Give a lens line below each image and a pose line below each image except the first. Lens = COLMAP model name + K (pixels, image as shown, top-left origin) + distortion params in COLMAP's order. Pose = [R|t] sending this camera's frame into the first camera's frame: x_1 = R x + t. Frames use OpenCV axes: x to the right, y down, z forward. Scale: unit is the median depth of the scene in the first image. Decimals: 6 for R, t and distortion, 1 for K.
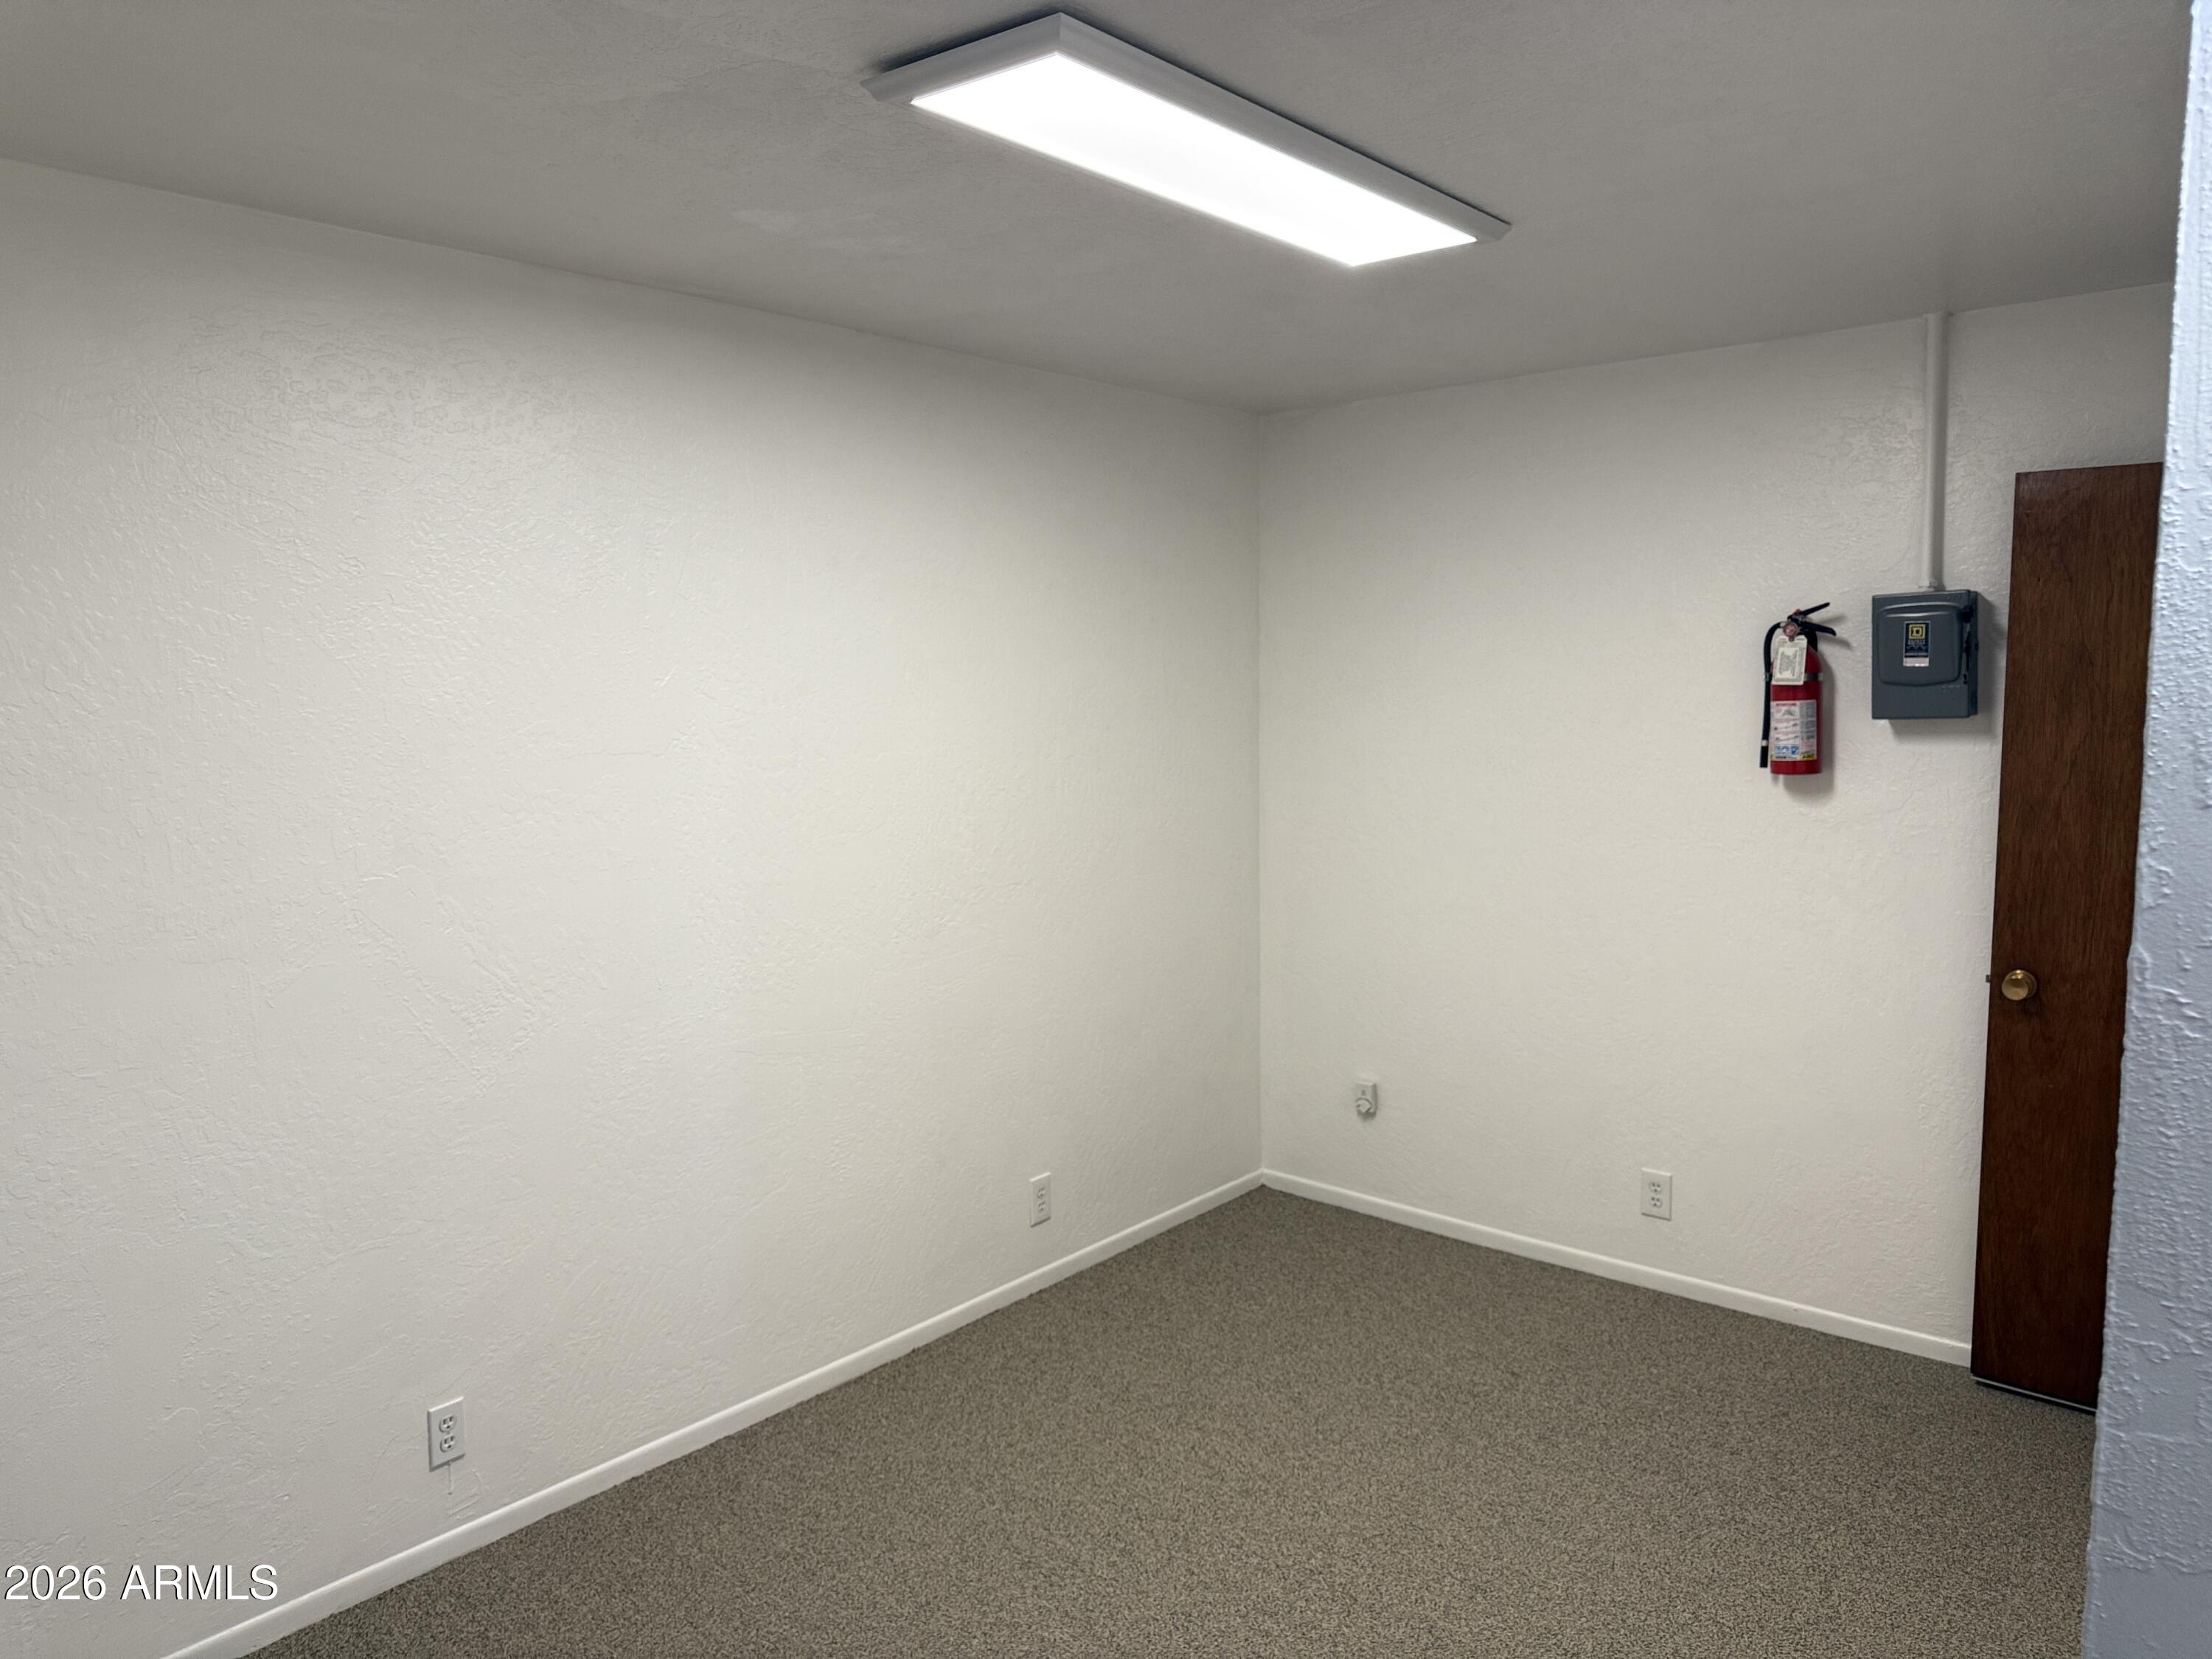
lens RADIAL K [[1567.0, 0, 1107.0], [0, 1567.0, 824.9], [0, 0, 1]] dist [0.020276, -0.025592]
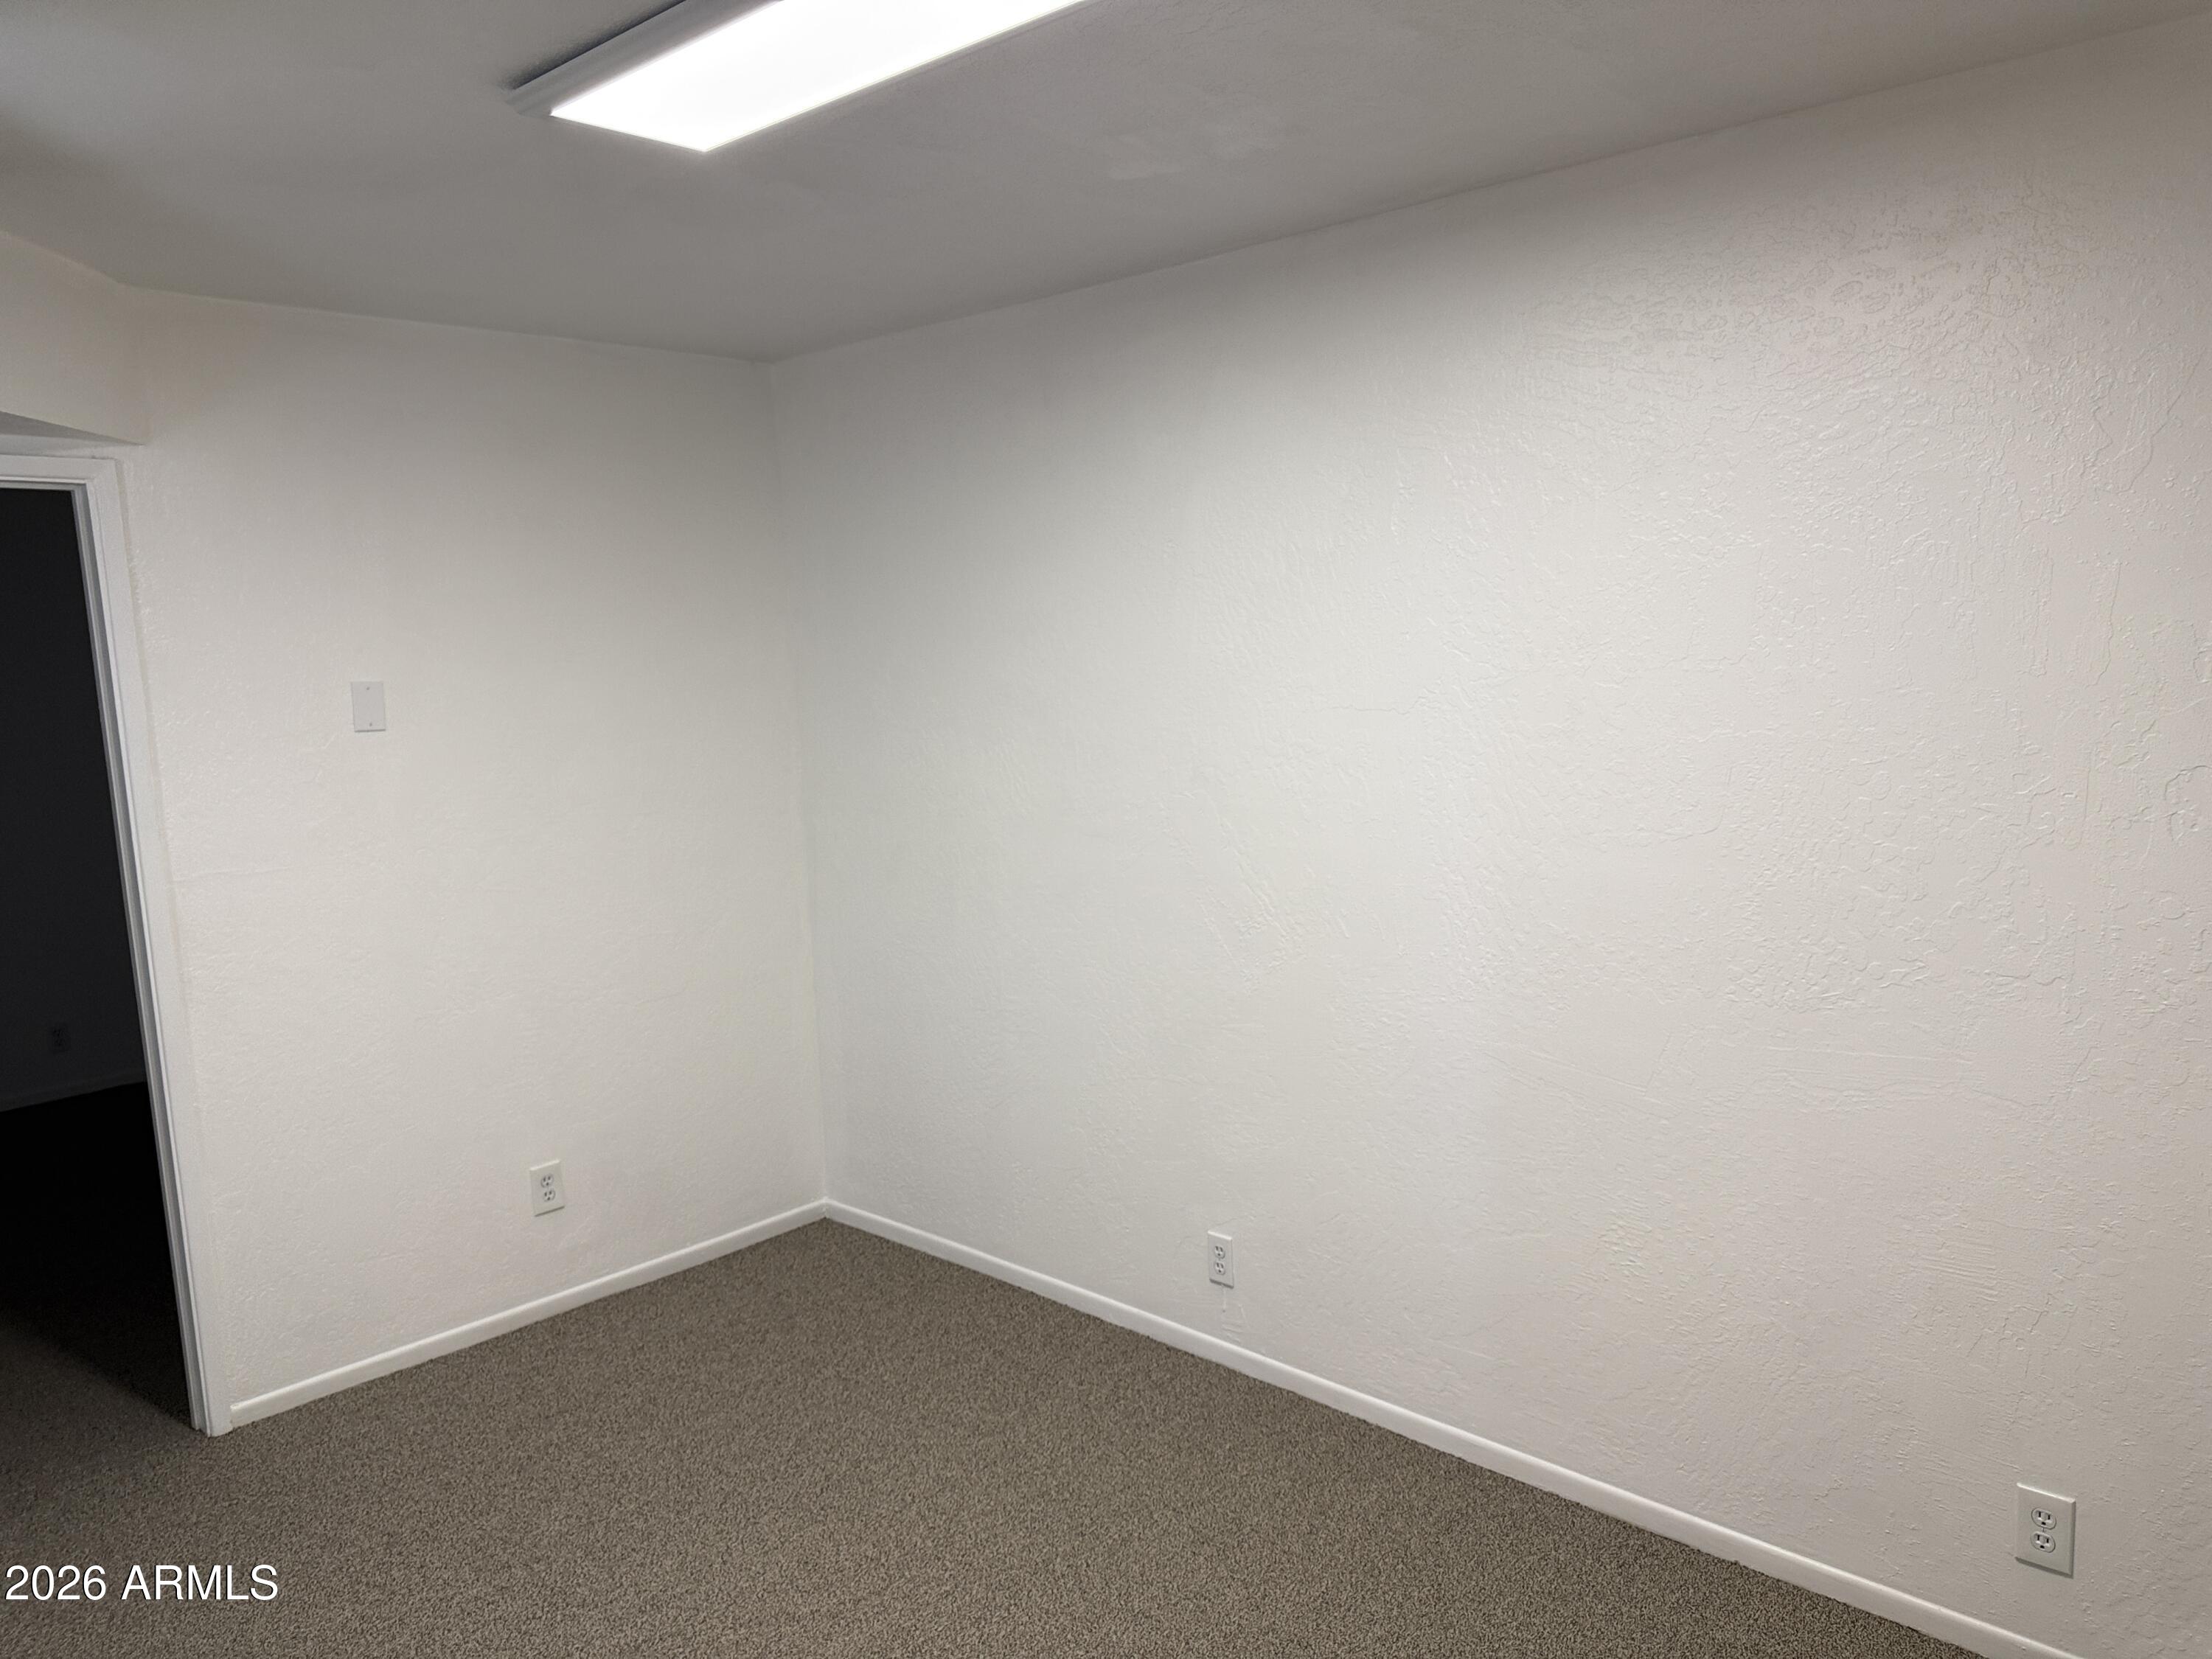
lens RADIAL K [[1567.0, 0, 1107.2], [0, 1567.0, 833.5], [0, 0, 1]] dist [0.020276, -0.025592]
pose [[-0.070210, 0.143026, -0.987226, 0.656832], [-0.058558, 0.987370, 0.147211, -0.098945], [0.995812, 0.068146, -0.060947, 0.865120]]
